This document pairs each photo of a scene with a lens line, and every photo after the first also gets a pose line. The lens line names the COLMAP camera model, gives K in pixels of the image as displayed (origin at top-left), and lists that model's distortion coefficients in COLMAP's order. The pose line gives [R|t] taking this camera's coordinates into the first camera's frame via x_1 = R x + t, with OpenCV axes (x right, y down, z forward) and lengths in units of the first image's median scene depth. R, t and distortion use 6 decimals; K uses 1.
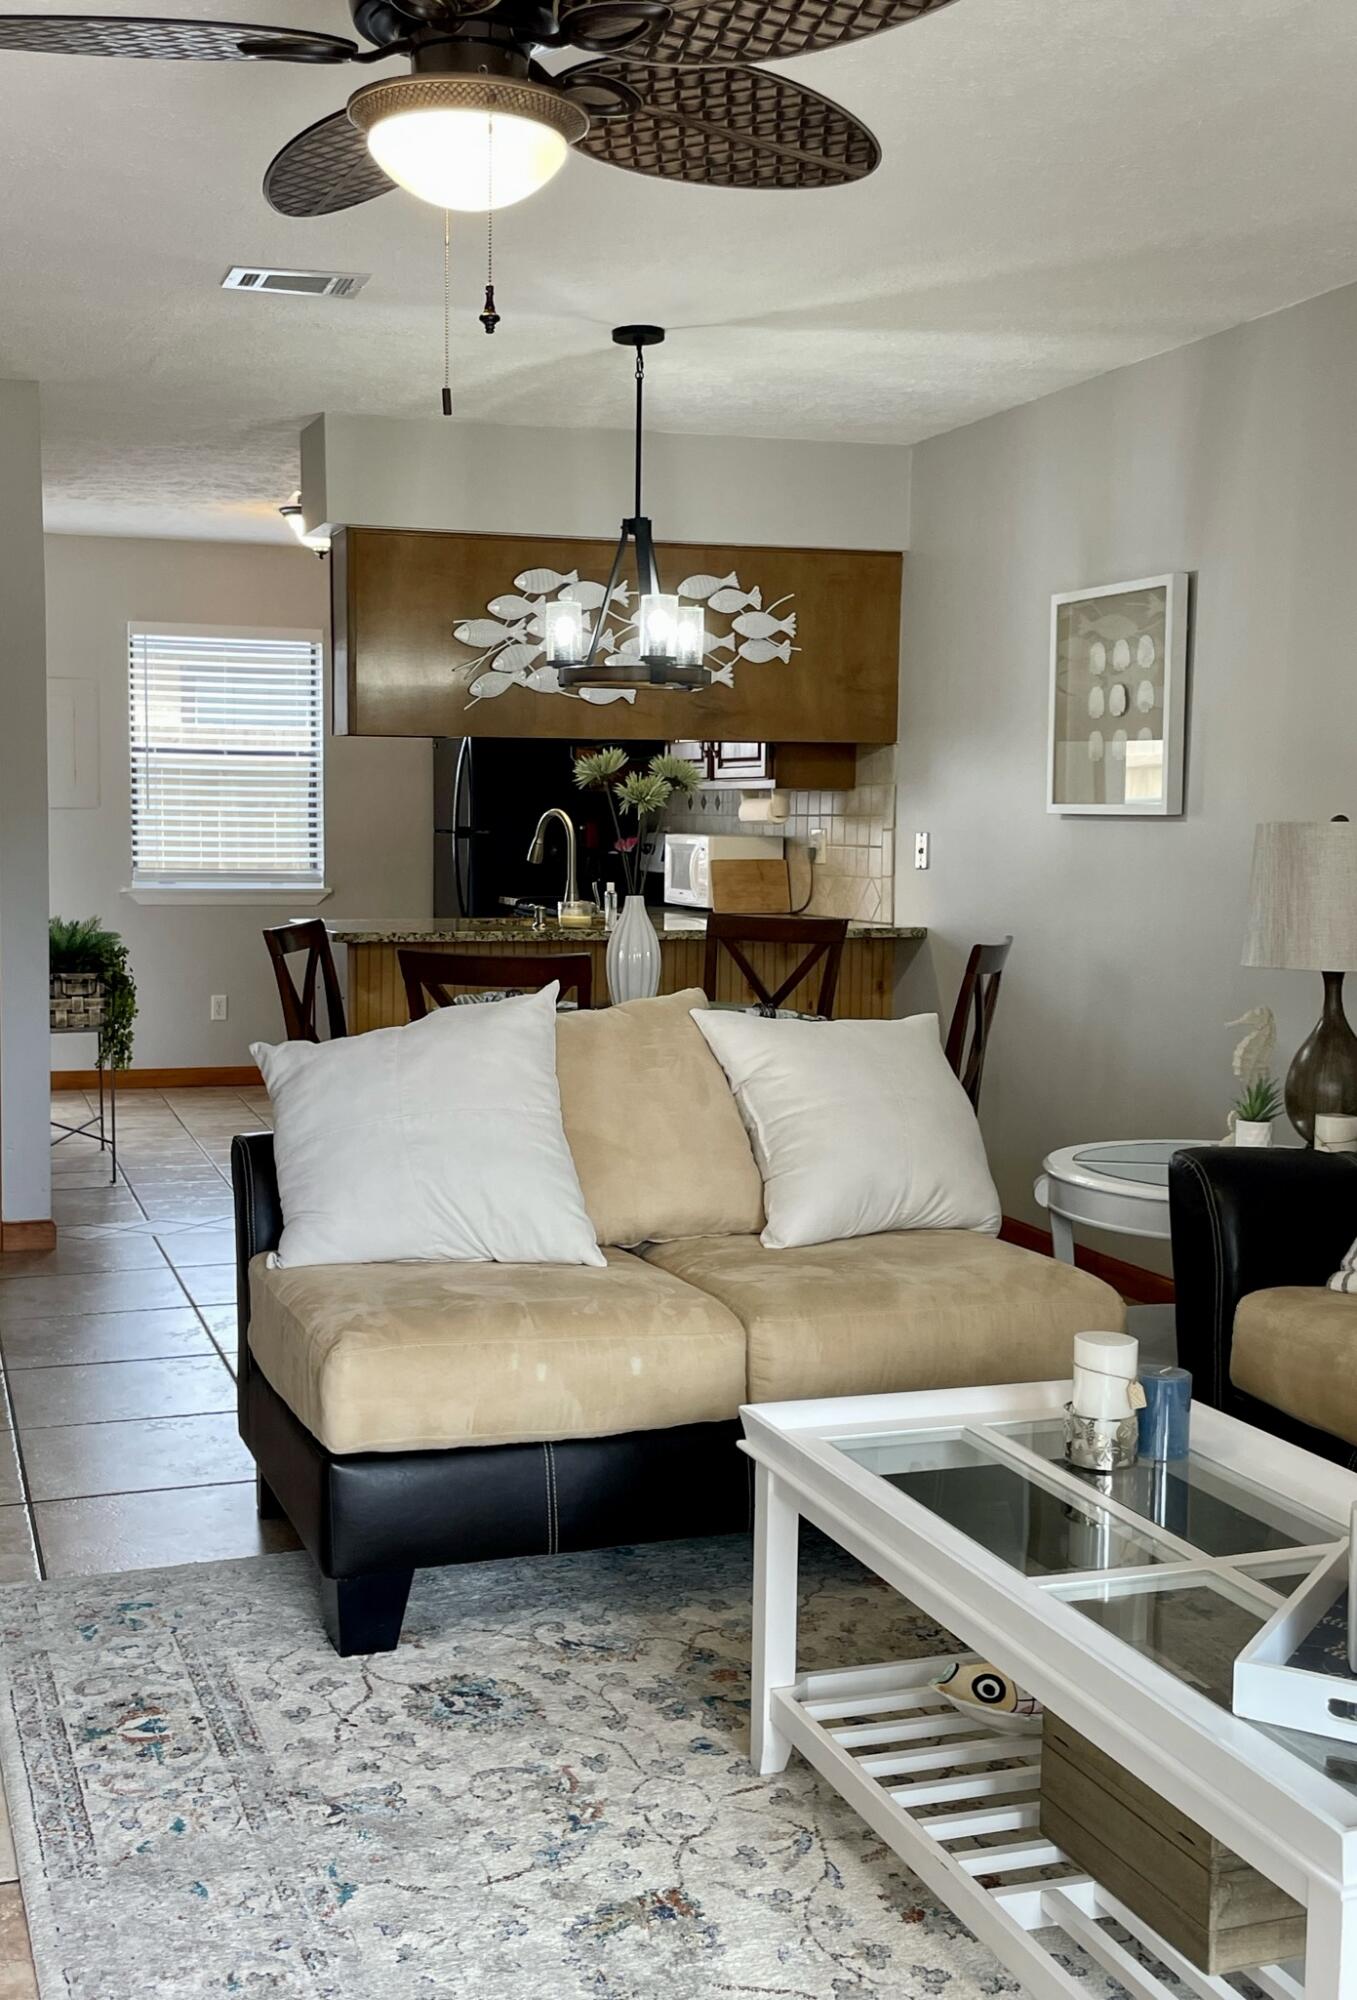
lens RADIAL K [[2161.0, 0, 600.1], [0, 2161.0, 999.9], [0, 0, 1]] dist [0.072332, -0.035098]
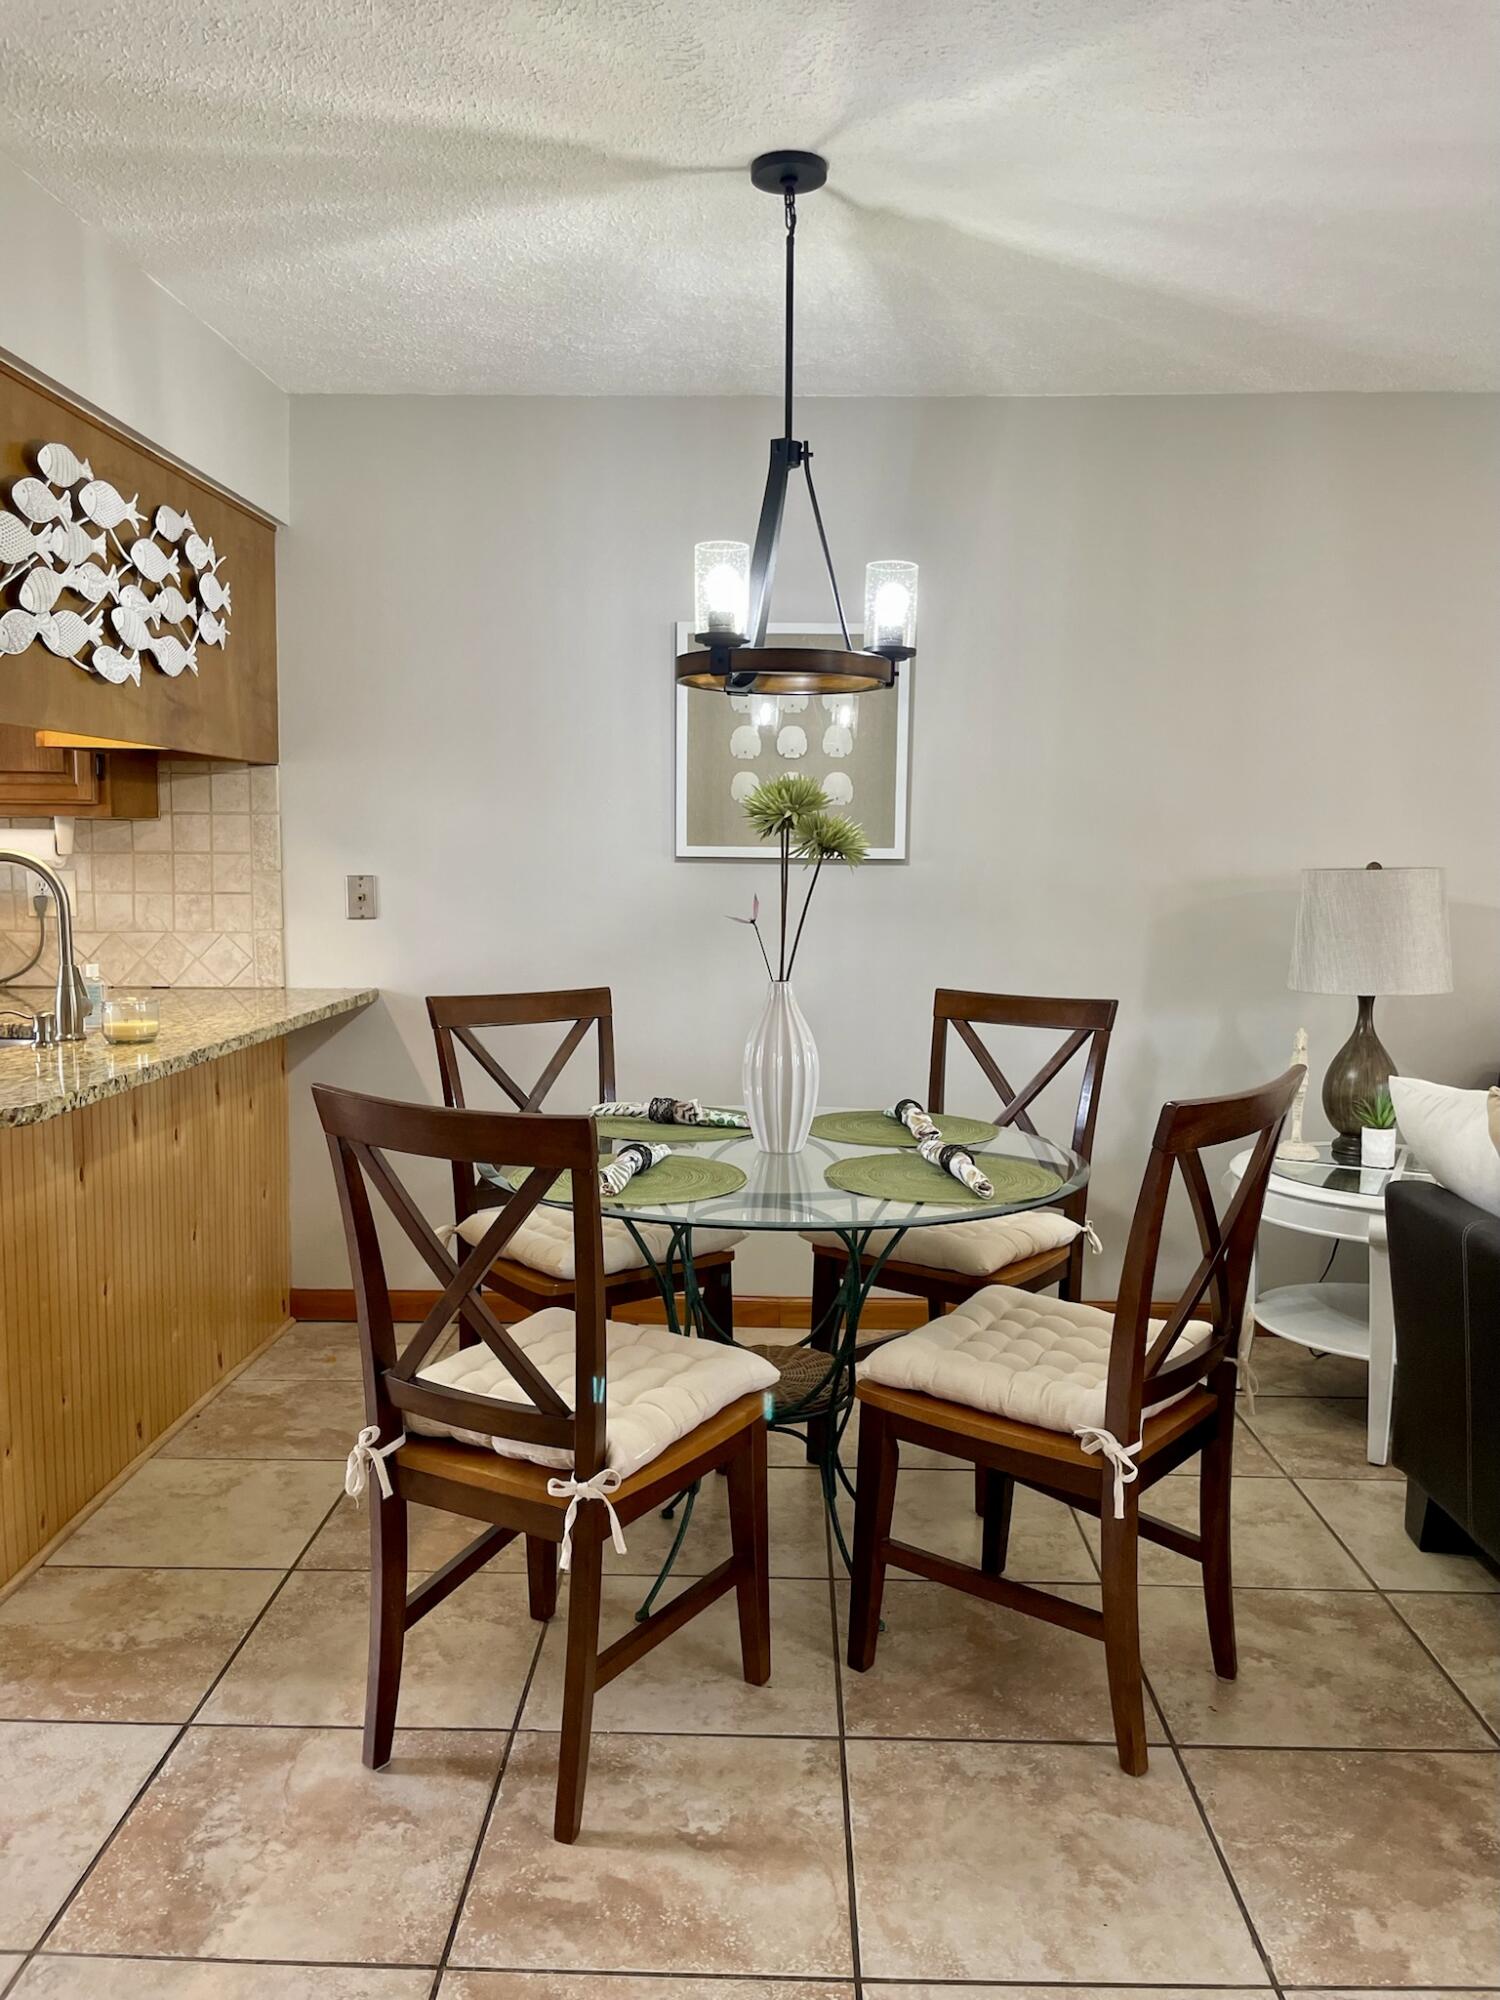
lens RADIAL K [[1515.1, 0, 748.0], [0, 1515.1, 1005.0], [0, 0, 1]] dist [0.117380, -0.207670]
pose [[0.339295, -0.100887, 0.935254, -0.465658], [0.076498, 0.993898, 0.079461, -0.082235], [-0.937564, 0.044584, 0.344943, 0.857415]]
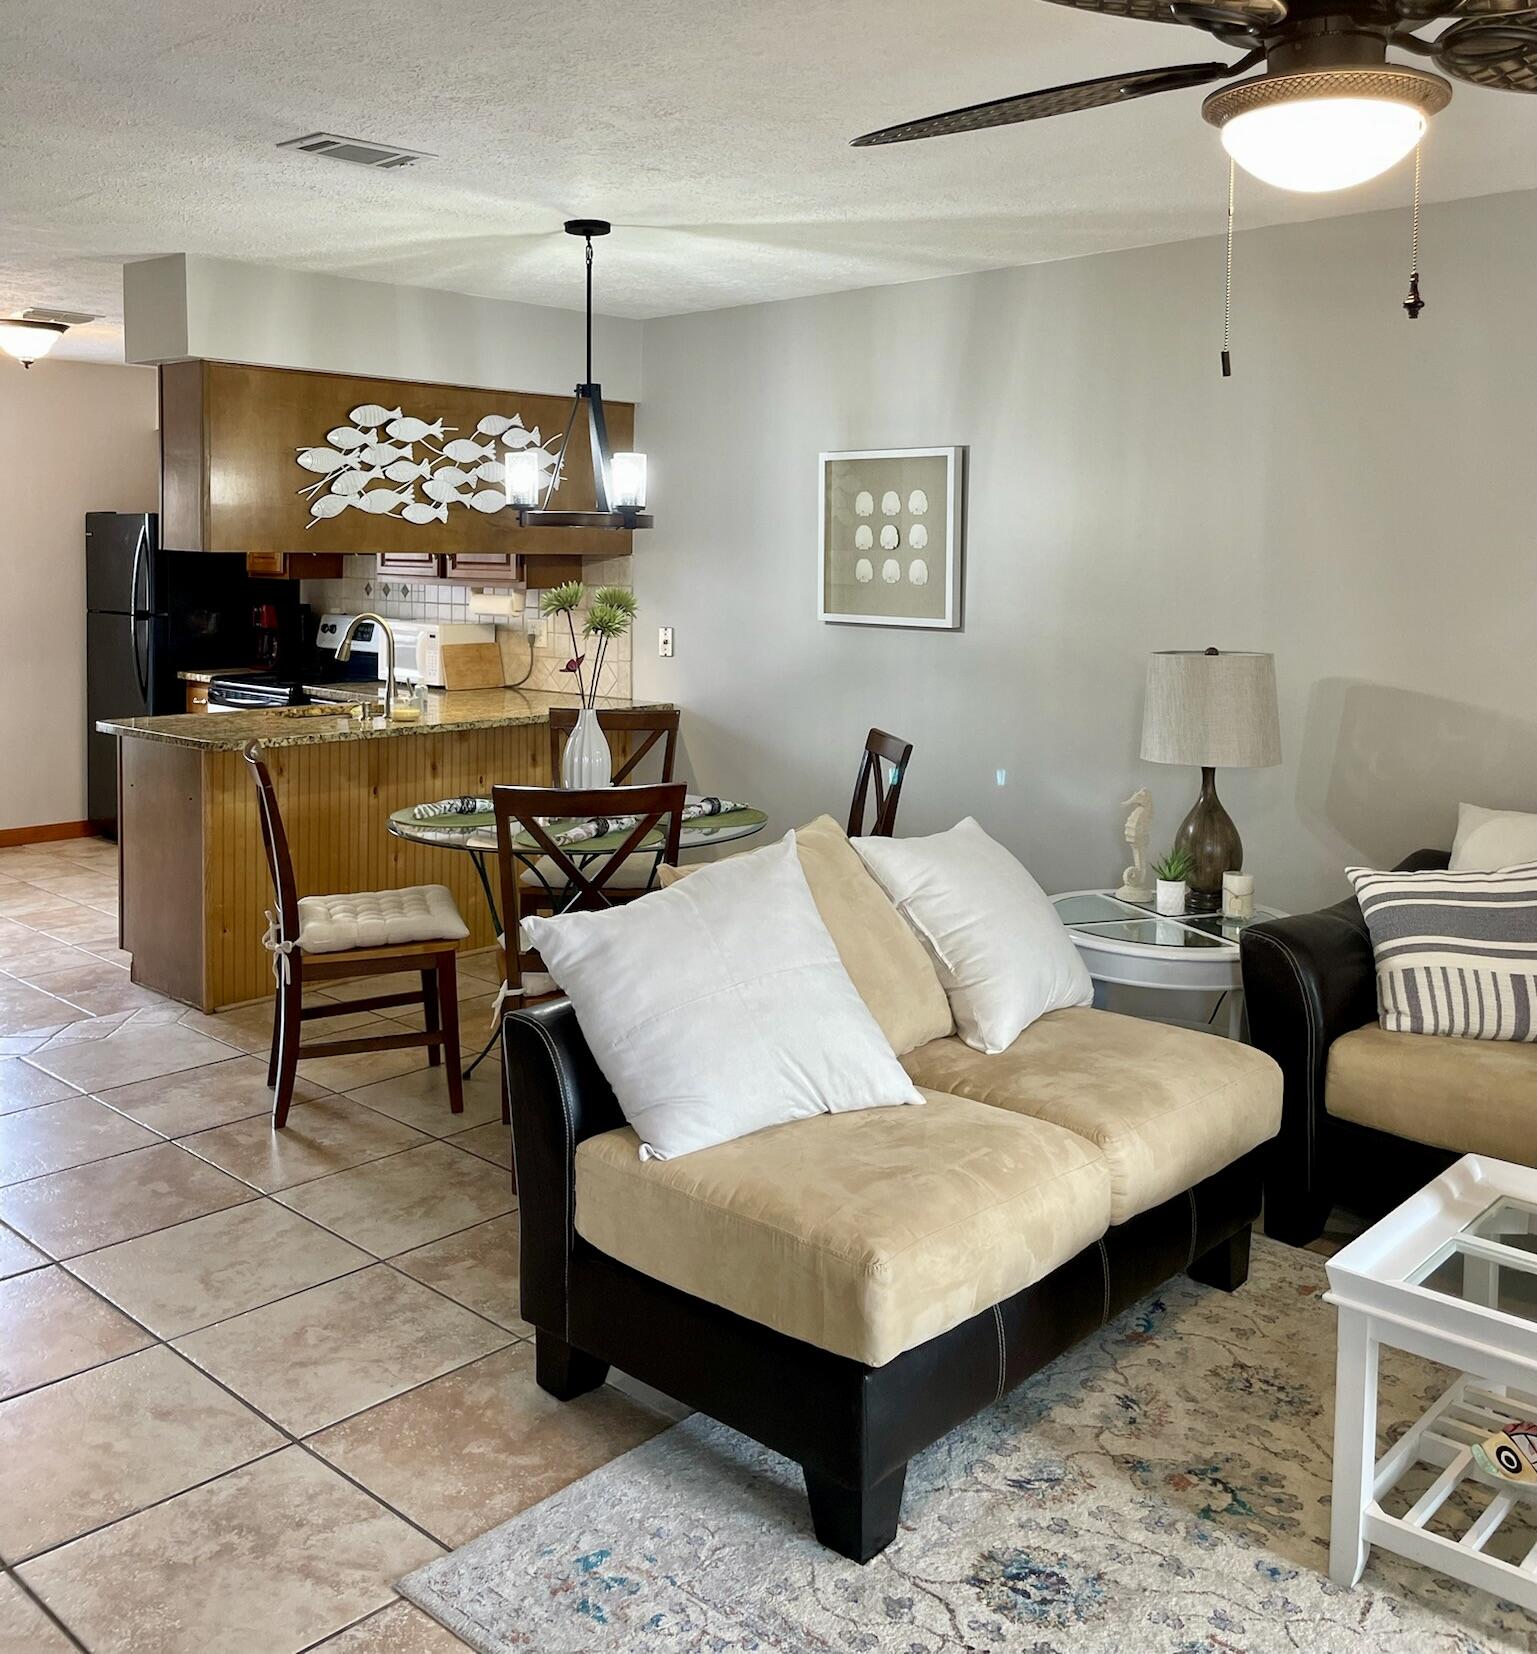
lens RADIAL K [[1574.8, 0, 792.6], [0, 1574.8, 628.7], [0, 0, 1]] dist [0.063096, -0.106846]
pose [[0.873598, -0.020061, 0.486235, -0.299565], [0.036495, 0.999037, -0.024352, -0.067529], [-0.485278, 0.039019, 0.873489, 0.219458]]
